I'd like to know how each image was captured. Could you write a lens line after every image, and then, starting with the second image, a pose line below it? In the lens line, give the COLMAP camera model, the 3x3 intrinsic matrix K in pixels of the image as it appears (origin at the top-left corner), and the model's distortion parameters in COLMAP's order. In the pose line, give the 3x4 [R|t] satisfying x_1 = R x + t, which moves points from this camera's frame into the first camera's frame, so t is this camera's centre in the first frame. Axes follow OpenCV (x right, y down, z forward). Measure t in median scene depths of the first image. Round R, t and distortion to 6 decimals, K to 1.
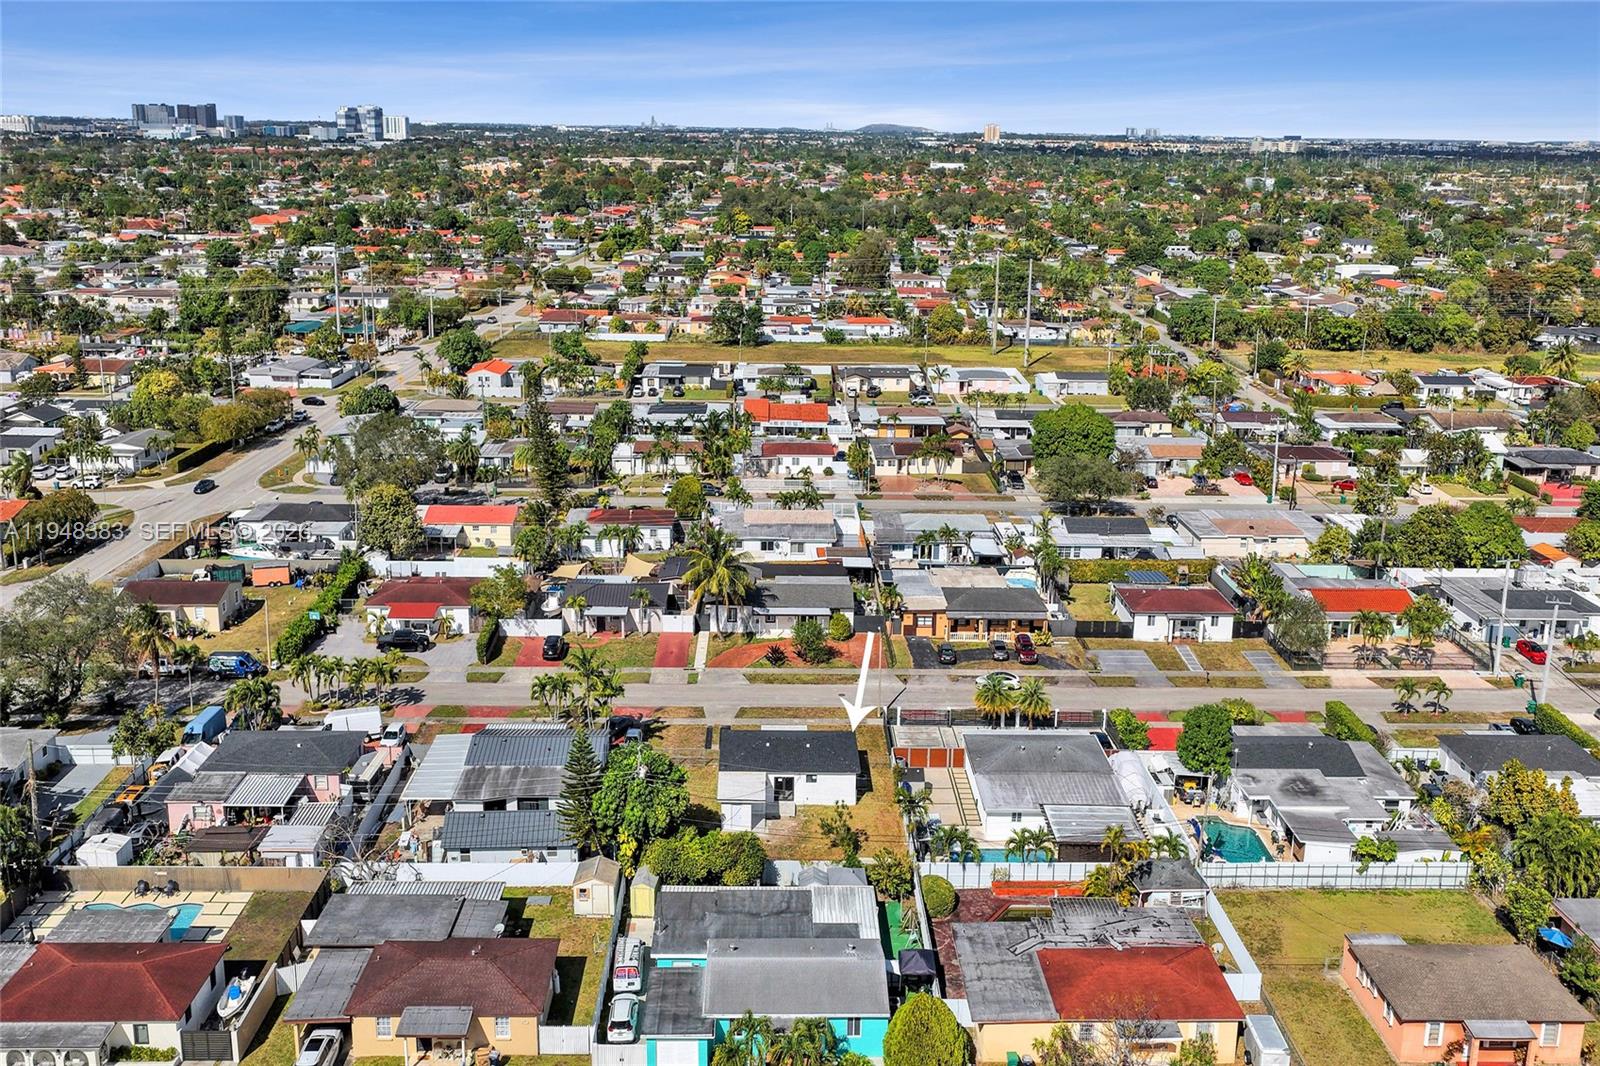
lens RADIAL K [[1299.8, 0, 800.0], [0, 1299.8, 533.0], [0, 0, 1]] dist [0.005777, 0.001169]
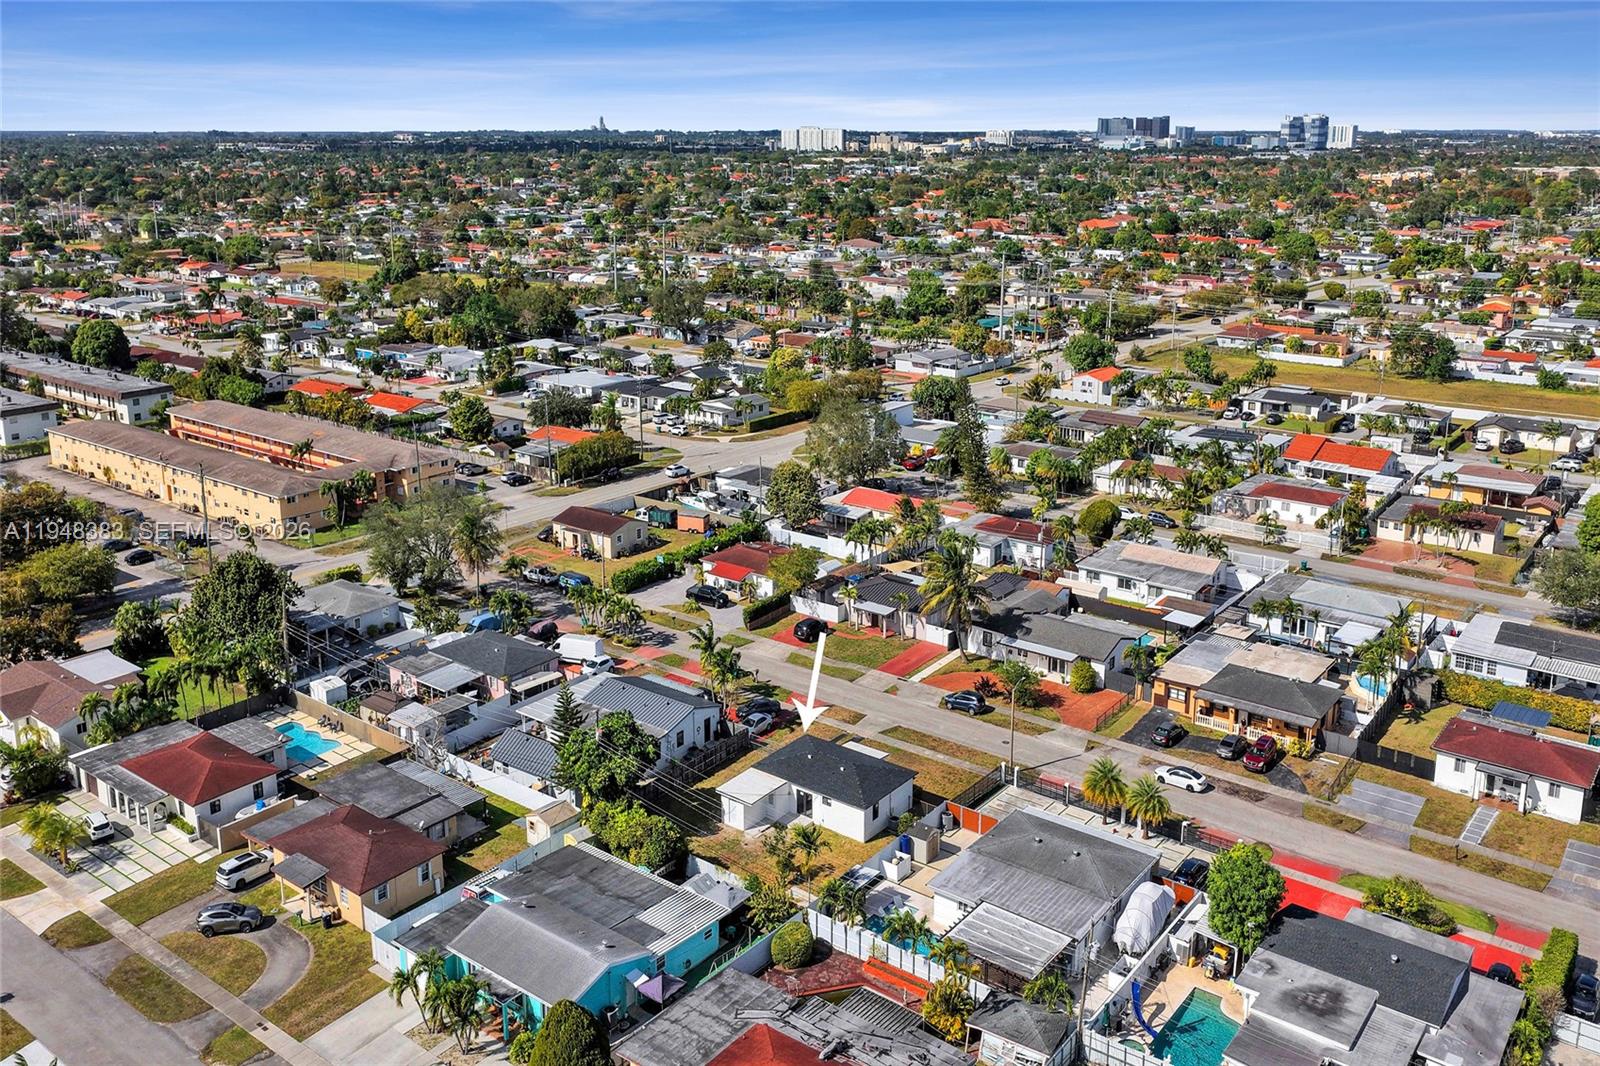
lens RADIAL K [[1299.8, 0, 800.0], [0, 1299.8, 533.0], [0, 0, 1]] dist [0.005777, 0.001169]
pose [[0.788352, 0.169914, -0.591296, 0.347056], [-0.173771, 0.983468, 0.050927, -0.033681], [0.590174, 0.062602, 0.804845, 0.135242]]
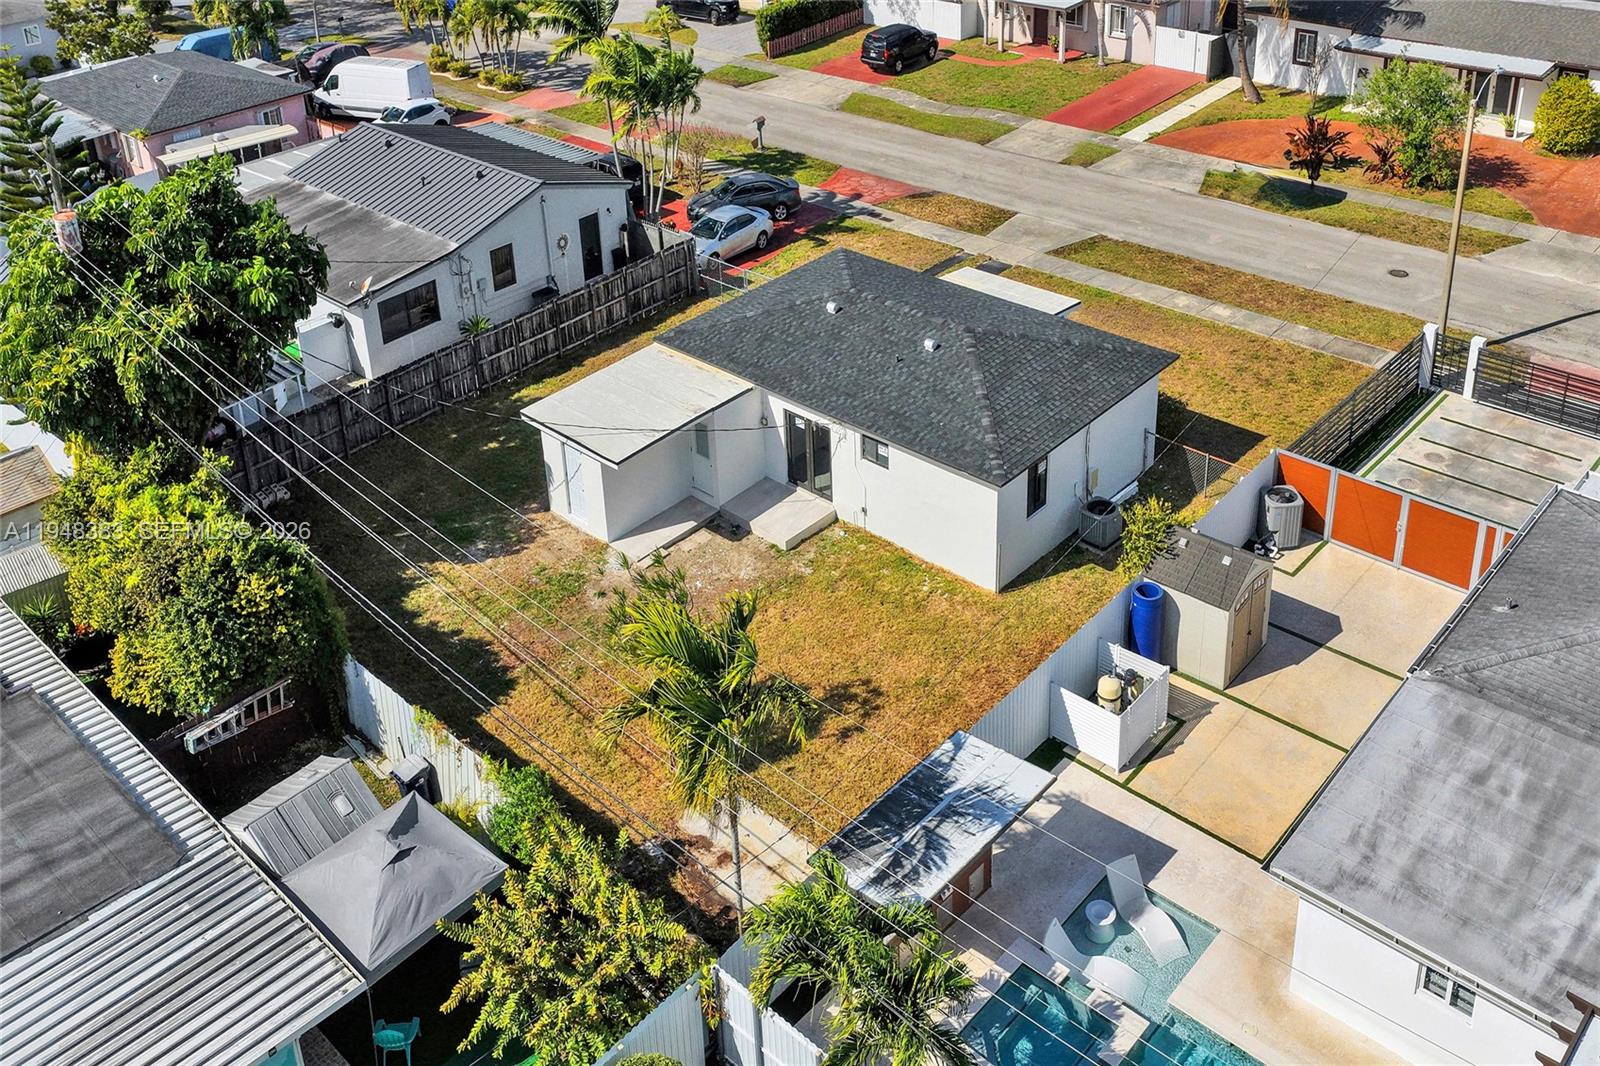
lens RADIAL K [[1299.8, 0, 800.0], [0, 1299.8, 533.0], [0, 0, 1]] dist [0.005777, 0.001169]
pose [[0.722753, 0.355405, -0.592719, 0.115506], [-0.144674, 0.916442, 0.373101, 0.065760], [0.675794, -0.183908, 0.713778, 0.513527]]
